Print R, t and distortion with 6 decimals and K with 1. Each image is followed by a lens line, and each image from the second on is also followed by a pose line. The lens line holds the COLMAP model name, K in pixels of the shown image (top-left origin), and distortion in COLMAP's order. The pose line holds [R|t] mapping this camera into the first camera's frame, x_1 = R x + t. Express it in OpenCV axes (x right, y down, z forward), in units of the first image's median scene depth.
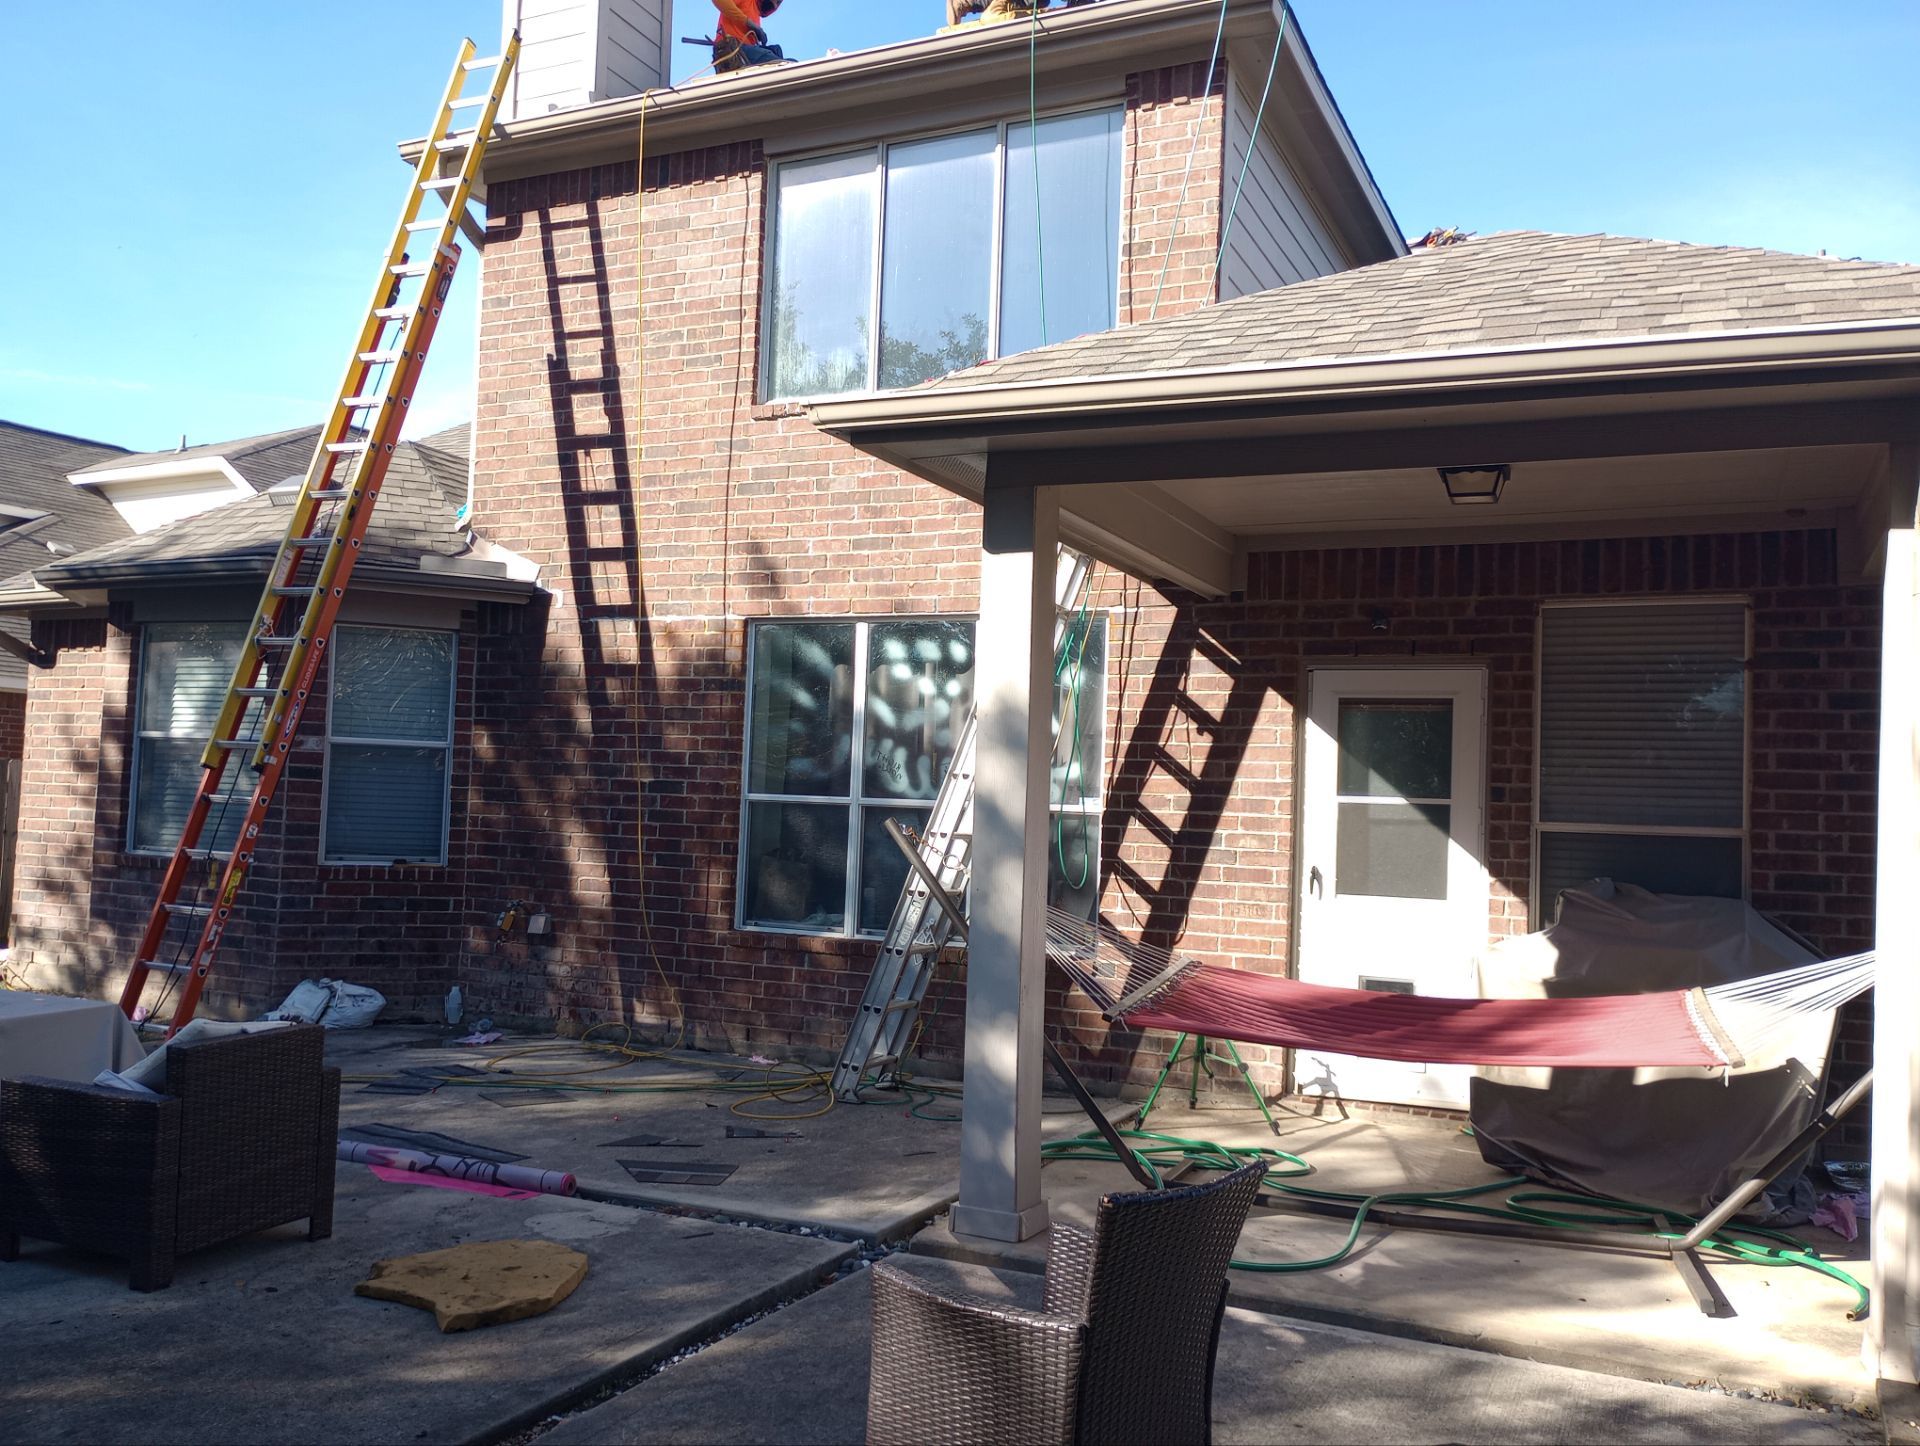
lens RADIAL K [[1592.5, 0, 949.9], [0, 1592.5, 735.5], [0, 0, 1]] dist [0.056399, -0.065902]
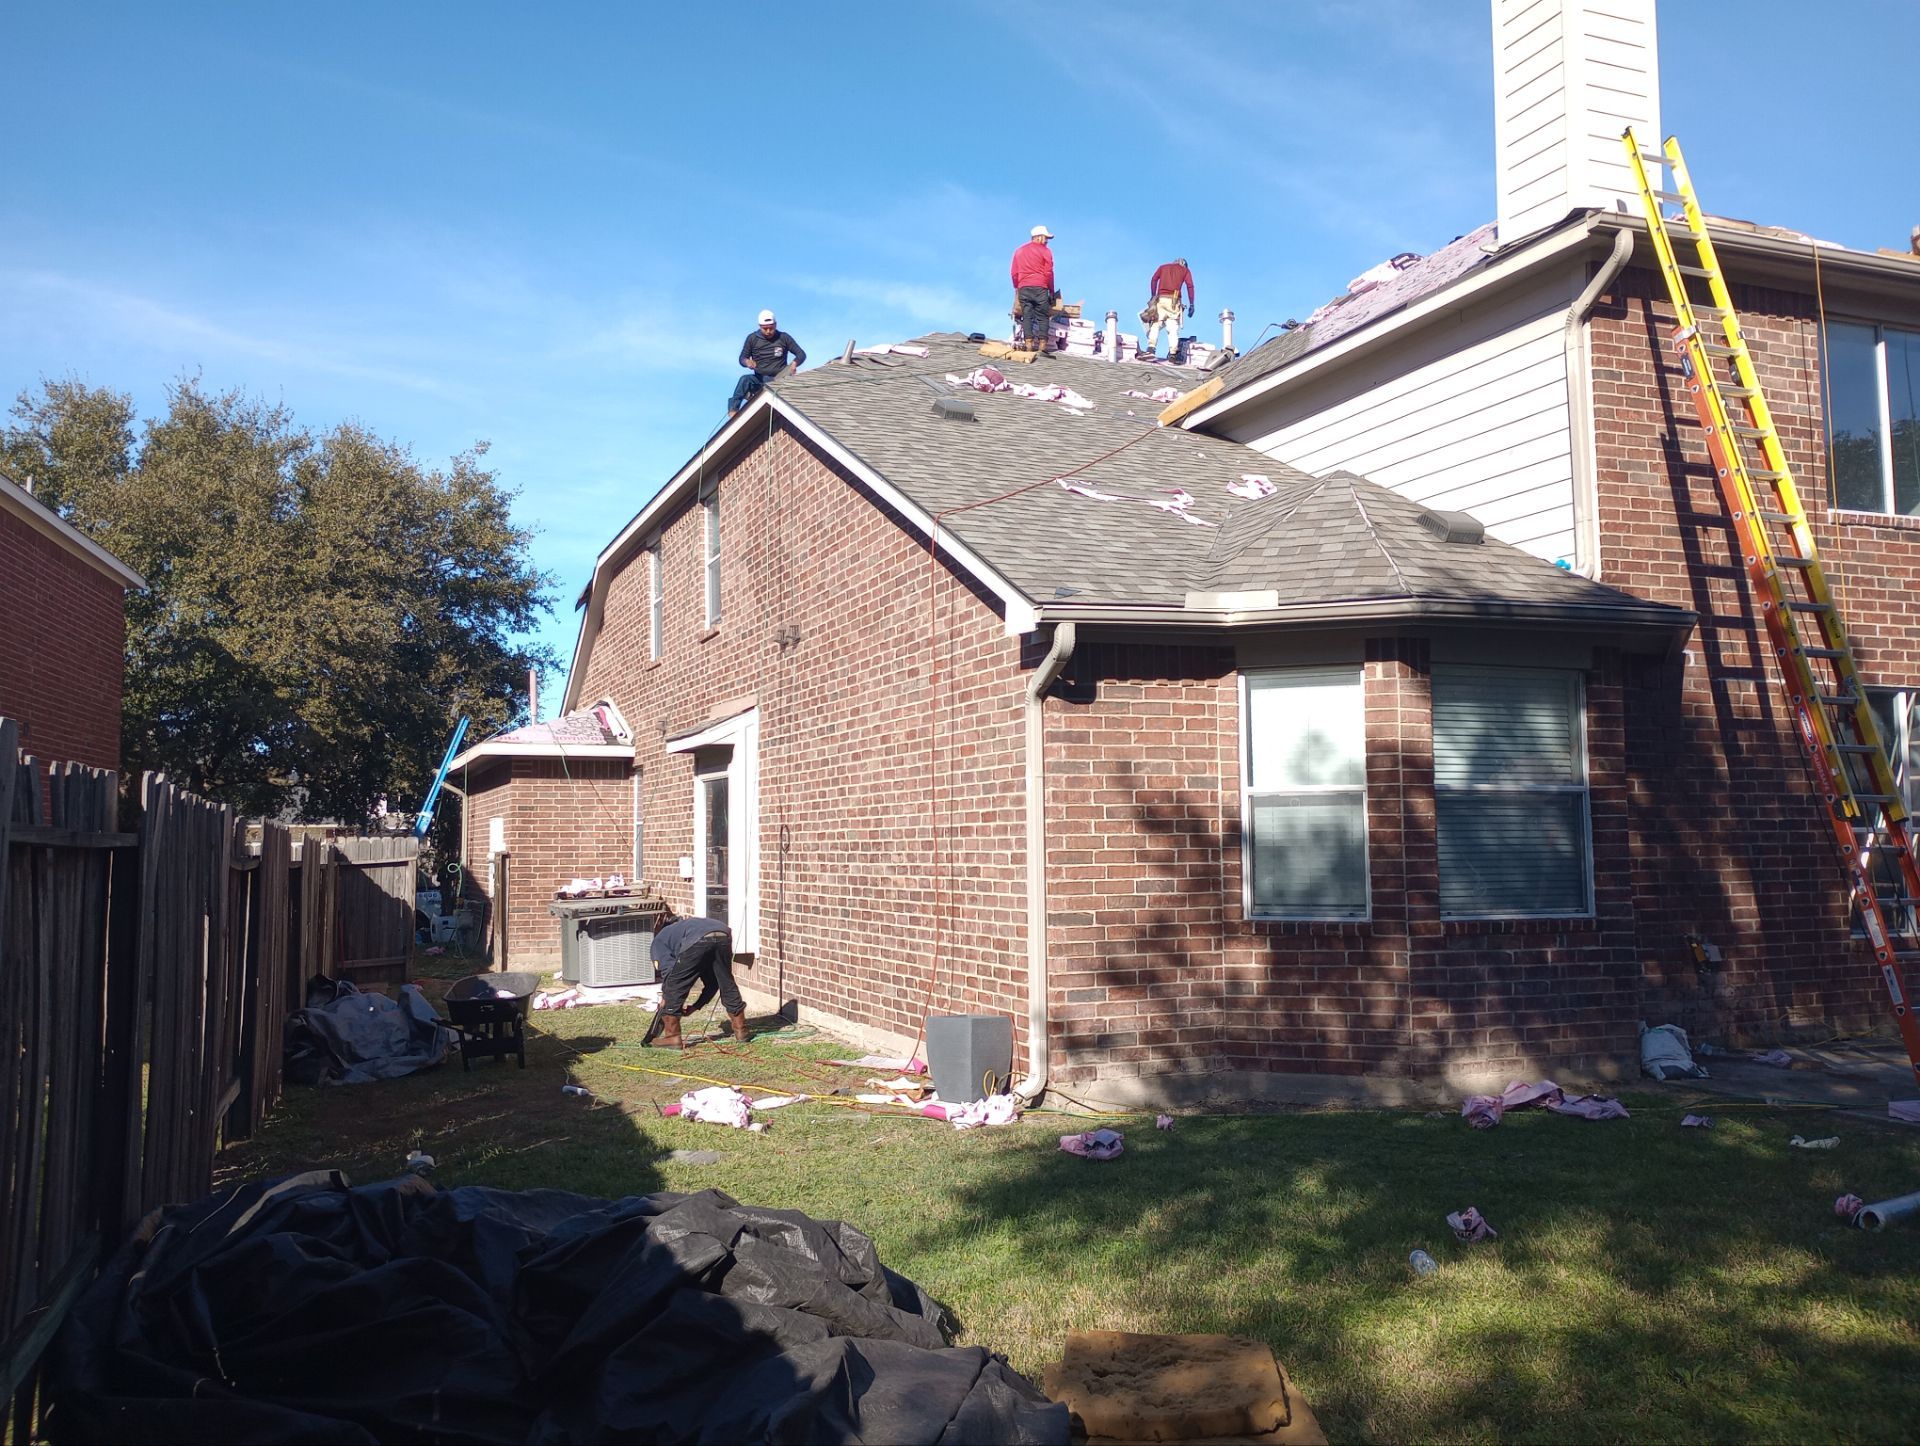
lens RADIAL K [[1592.5, 0, 942.6], [0, 1592.5, 736.2], [0, 0, 1]] dist [0.056399, -0.065902]
pose [[0.672918, 0.004656, 0.739702, -1.567534], [0.000854, 0.999975, -0.007071, -0.026639], [-0.739717, 0.005390, 0.672897, 0.701776]]
